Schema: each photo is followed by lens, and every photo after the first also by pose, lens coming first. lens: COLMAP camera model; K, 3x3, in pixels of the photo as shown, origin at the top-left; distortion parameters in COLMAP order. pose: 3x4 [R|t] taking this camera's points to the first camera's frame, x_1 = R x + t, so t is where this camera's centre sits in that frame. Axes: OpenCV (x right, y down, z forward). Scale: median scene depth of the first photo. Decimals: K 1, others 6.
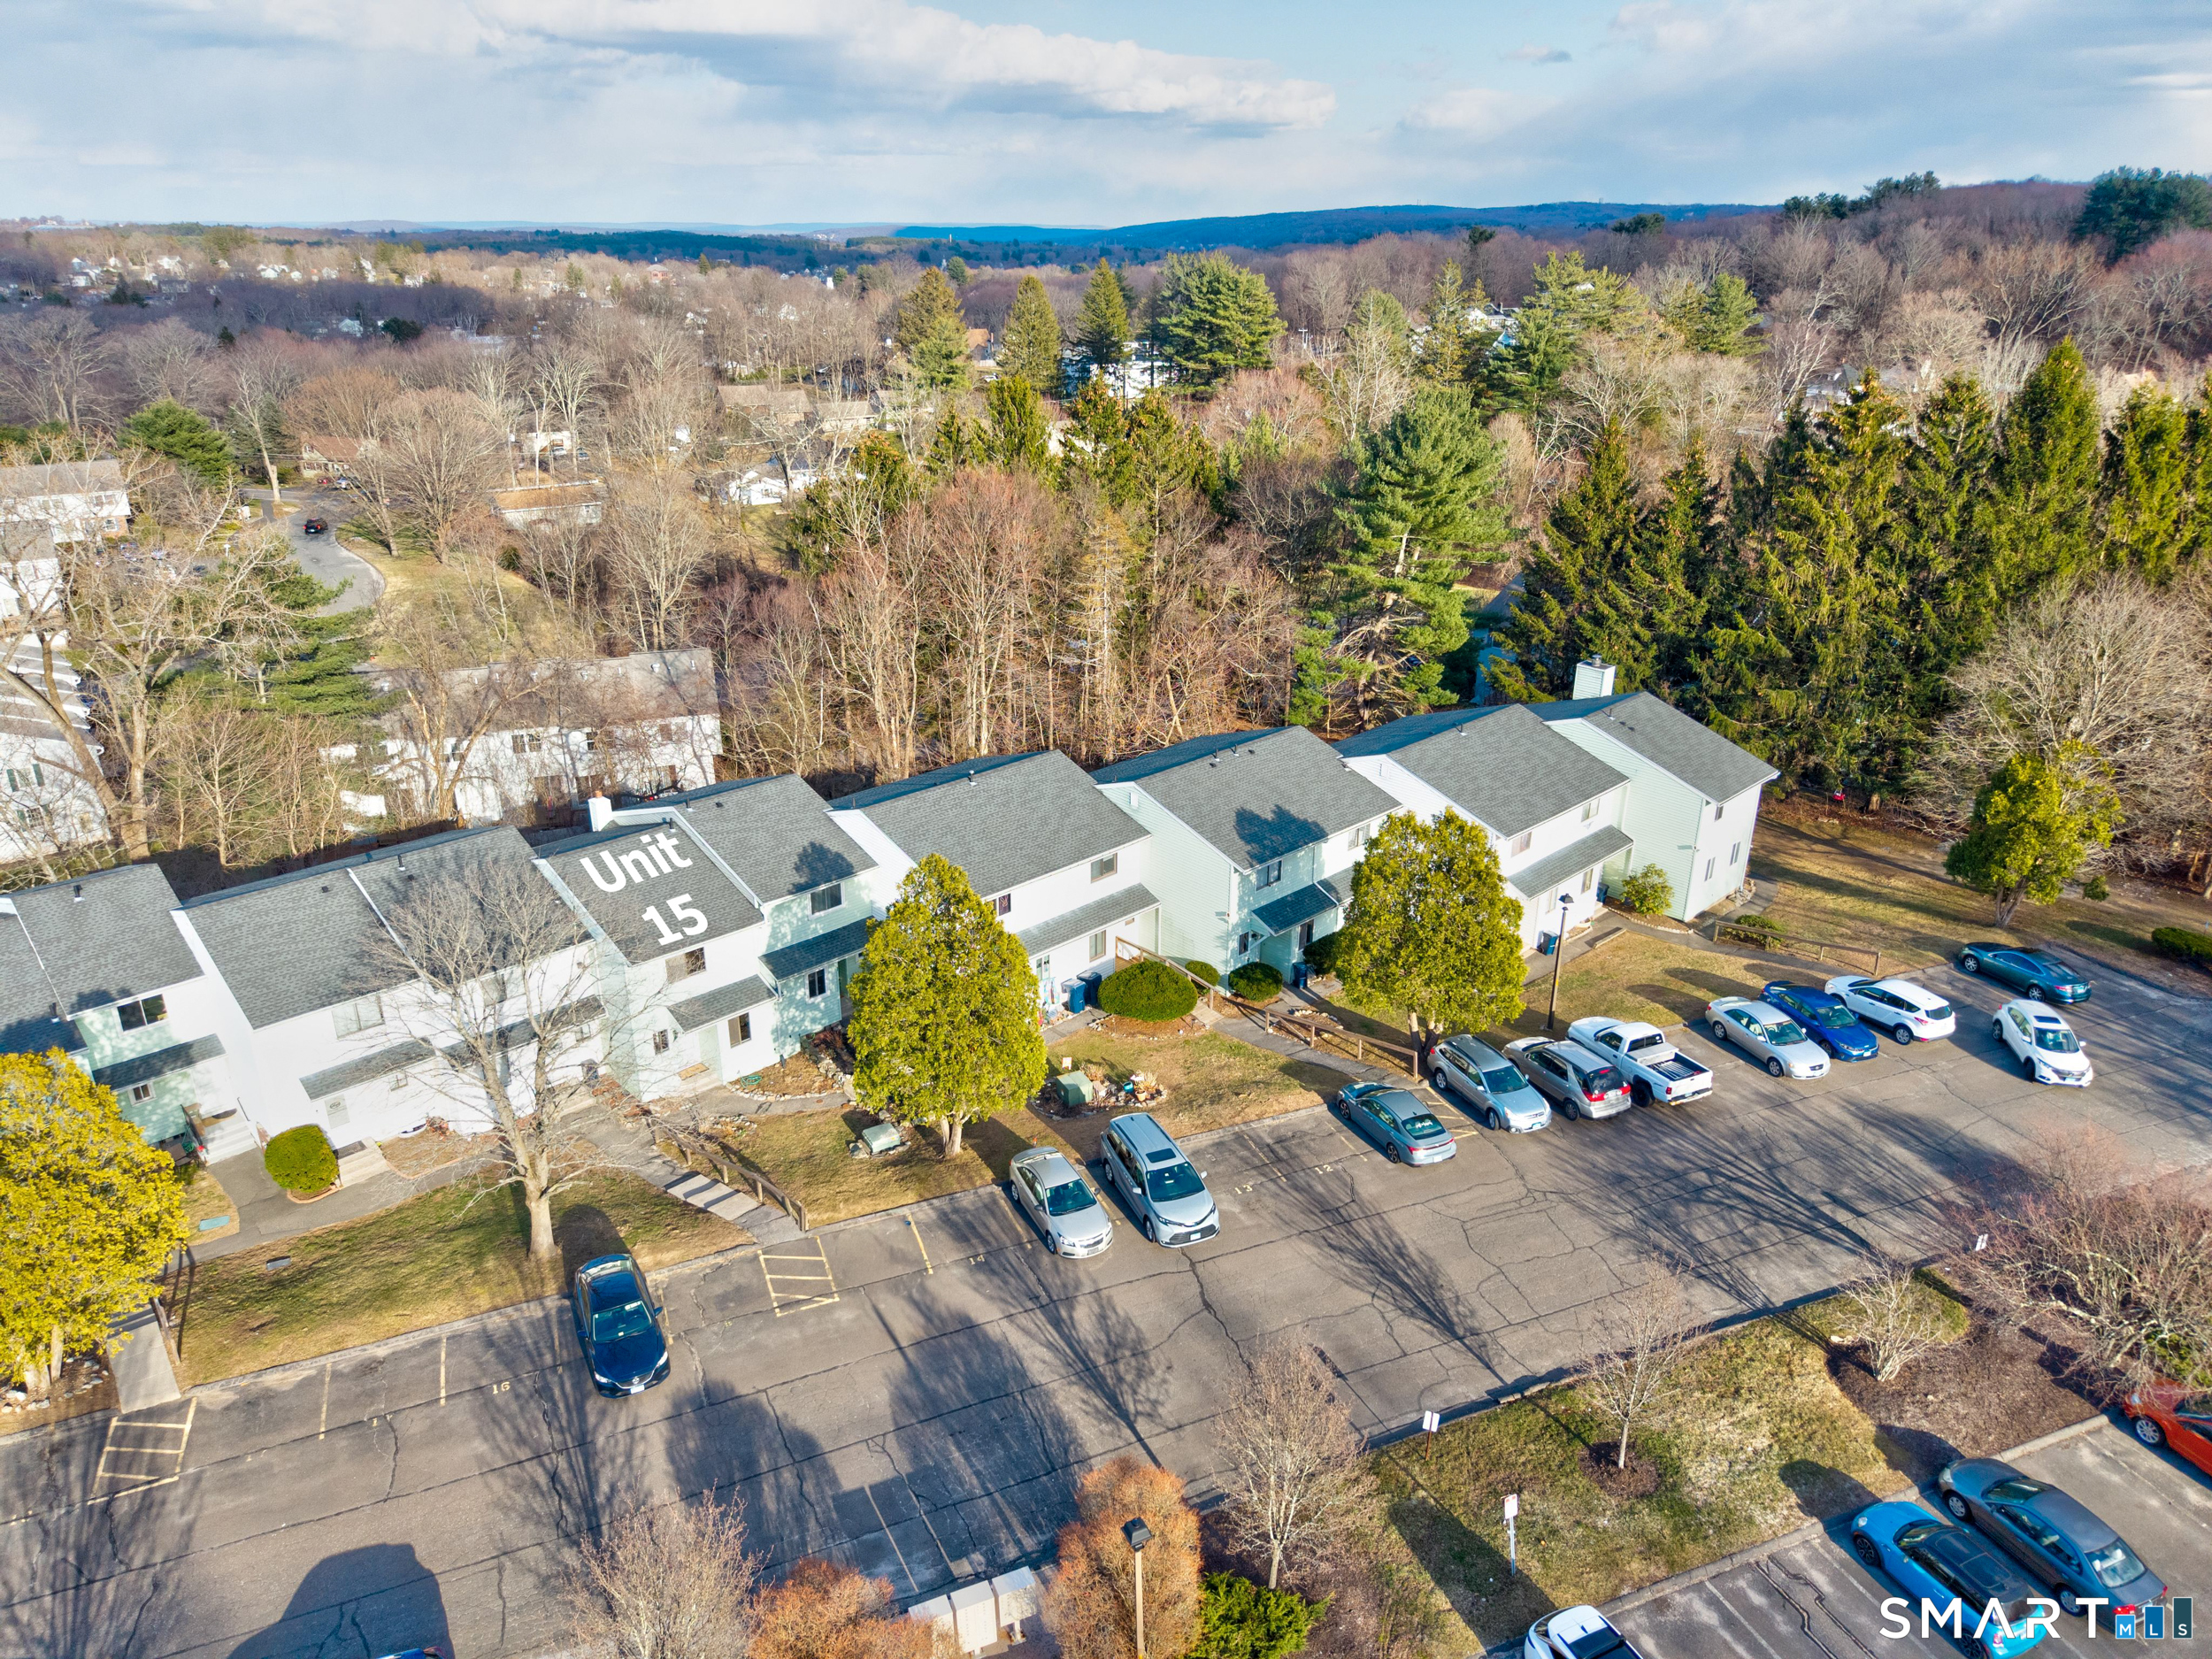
lens RADIAL K [[1727.3, 0, 1106.0], [0, 1727.3, 829.5], [0, 0, 1]] dist [0.091730, -0.116786]
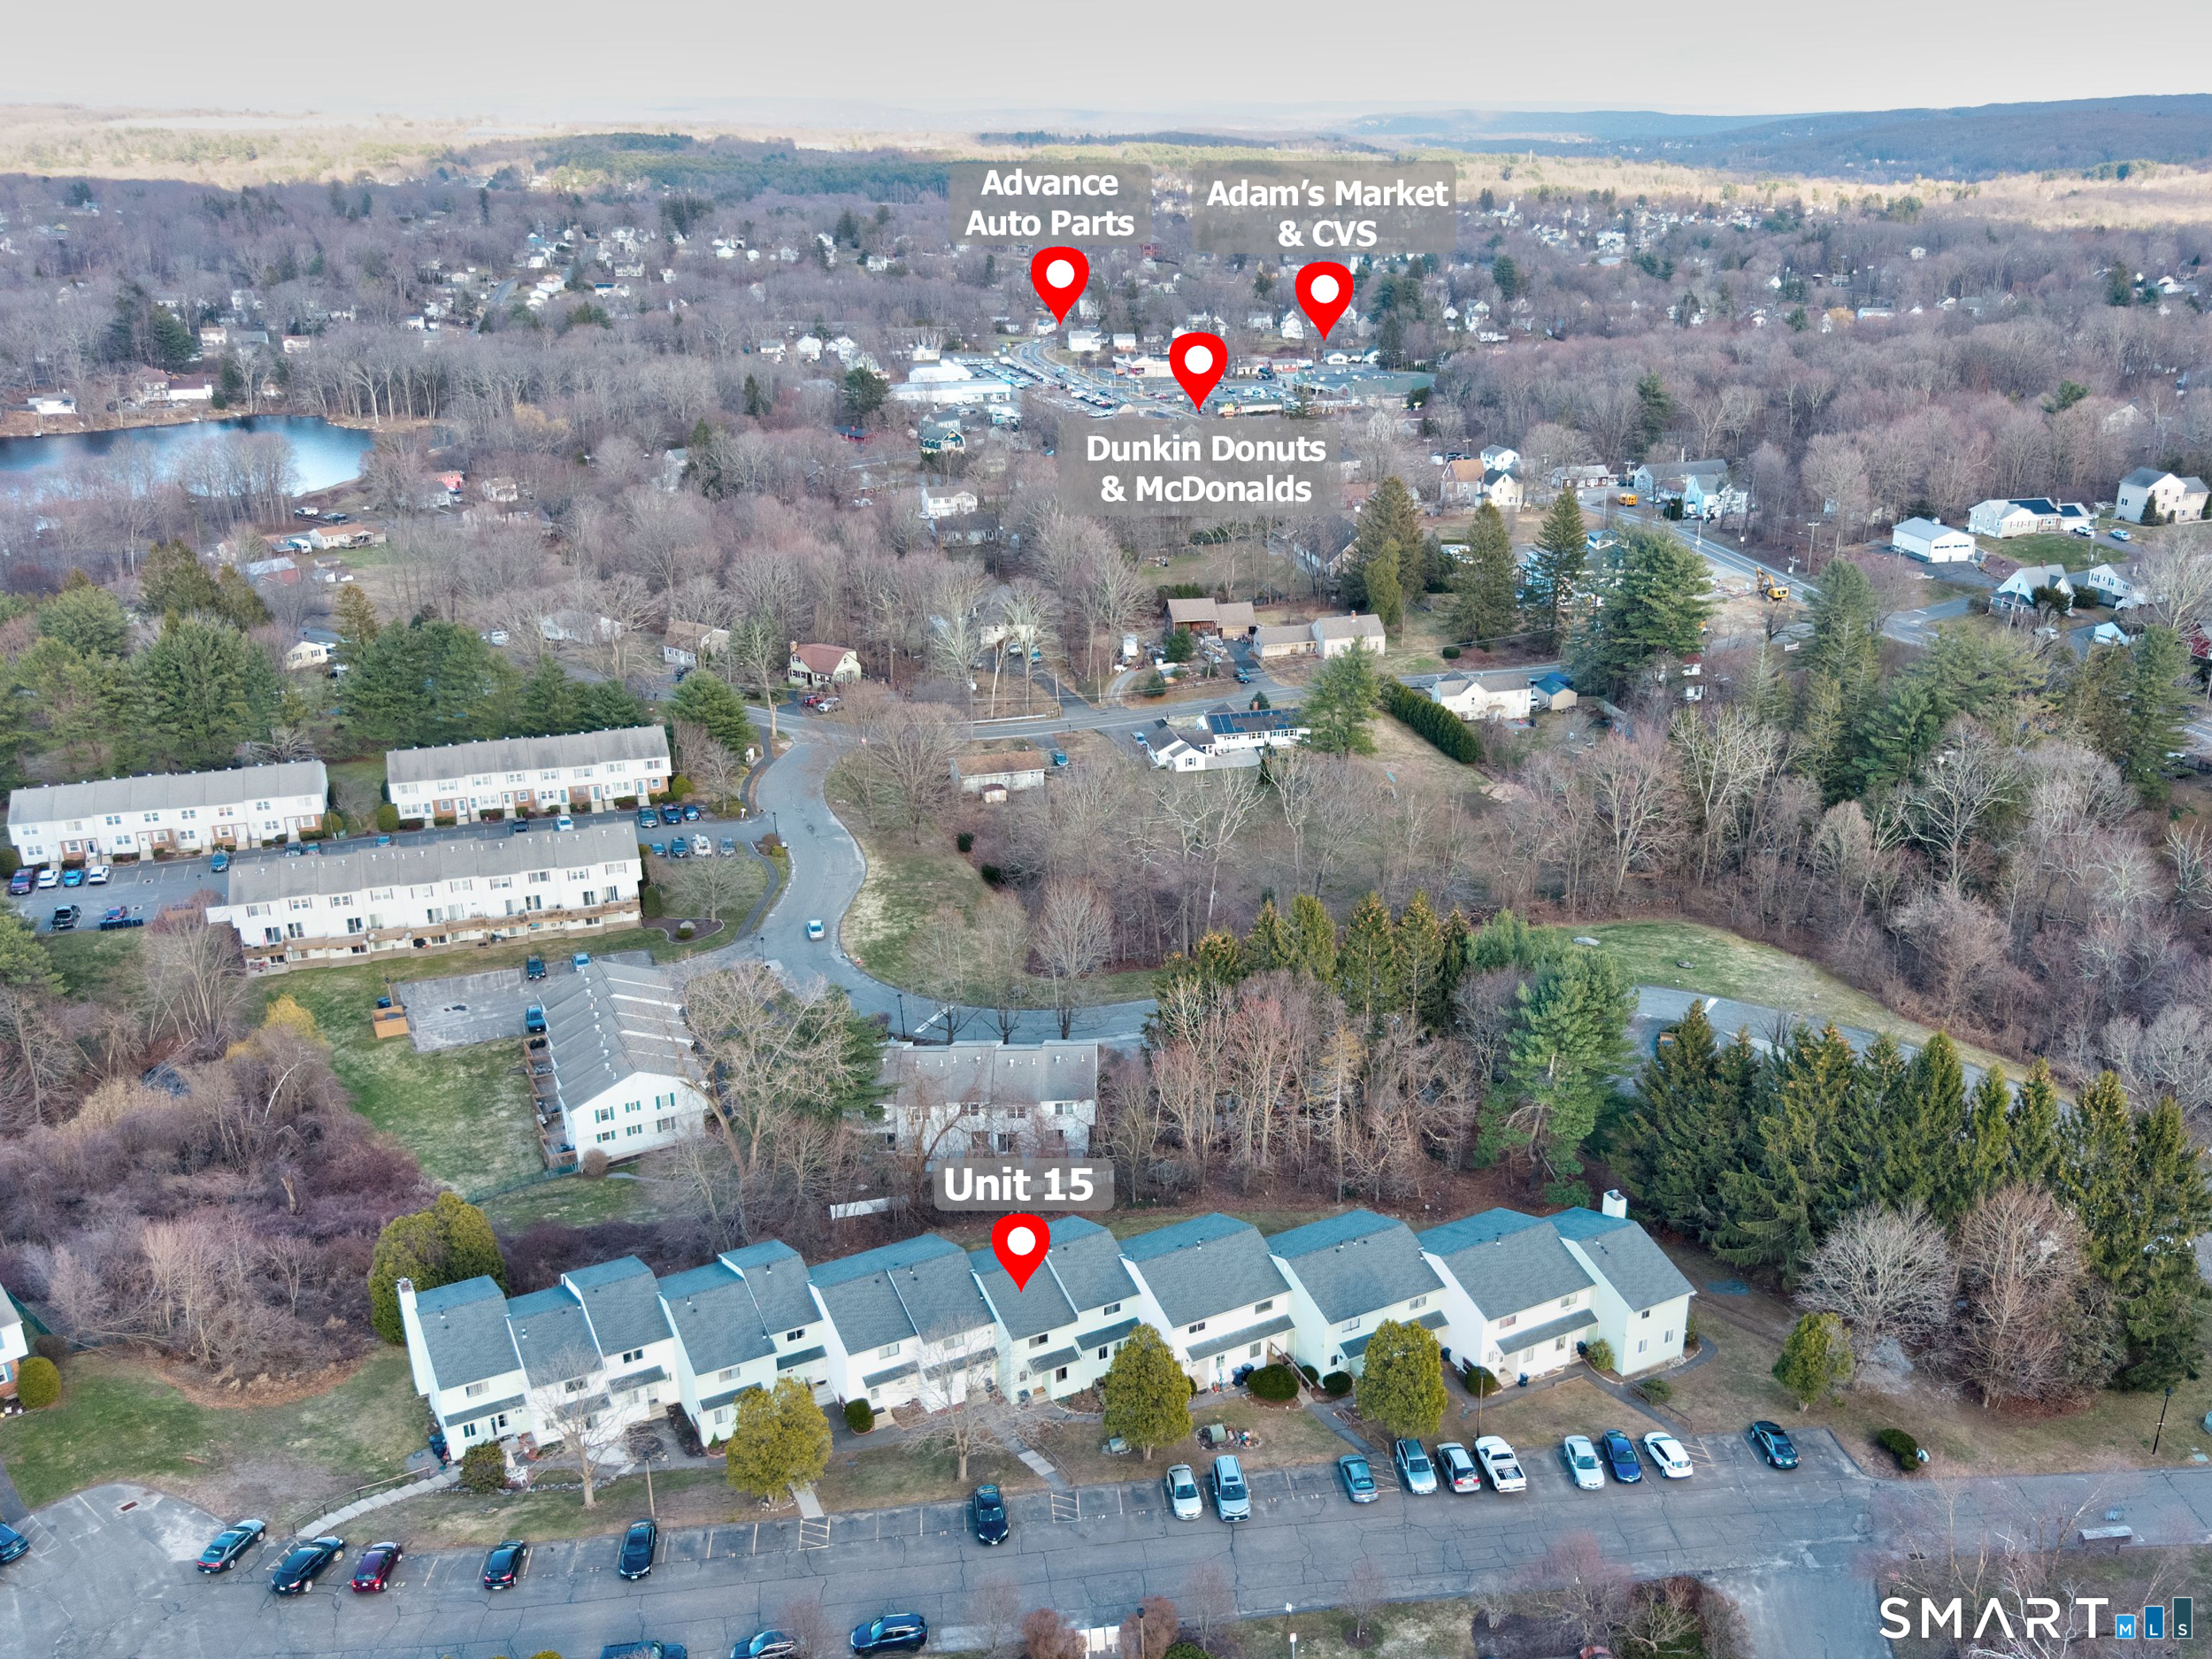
lens RADIAL K [[2421.8, 0, 1106.0], [0, 2421.8, 829.5], [0, 0, 1]] dist [0.151669, -0.007064]
pose [[0.964797, 0.088255, -0.247746, 0.469251], [-0.092610, 0.995685, -0.005956, -0.488439], [0.246152, 0.028690, 0.968807, -1.690092]]
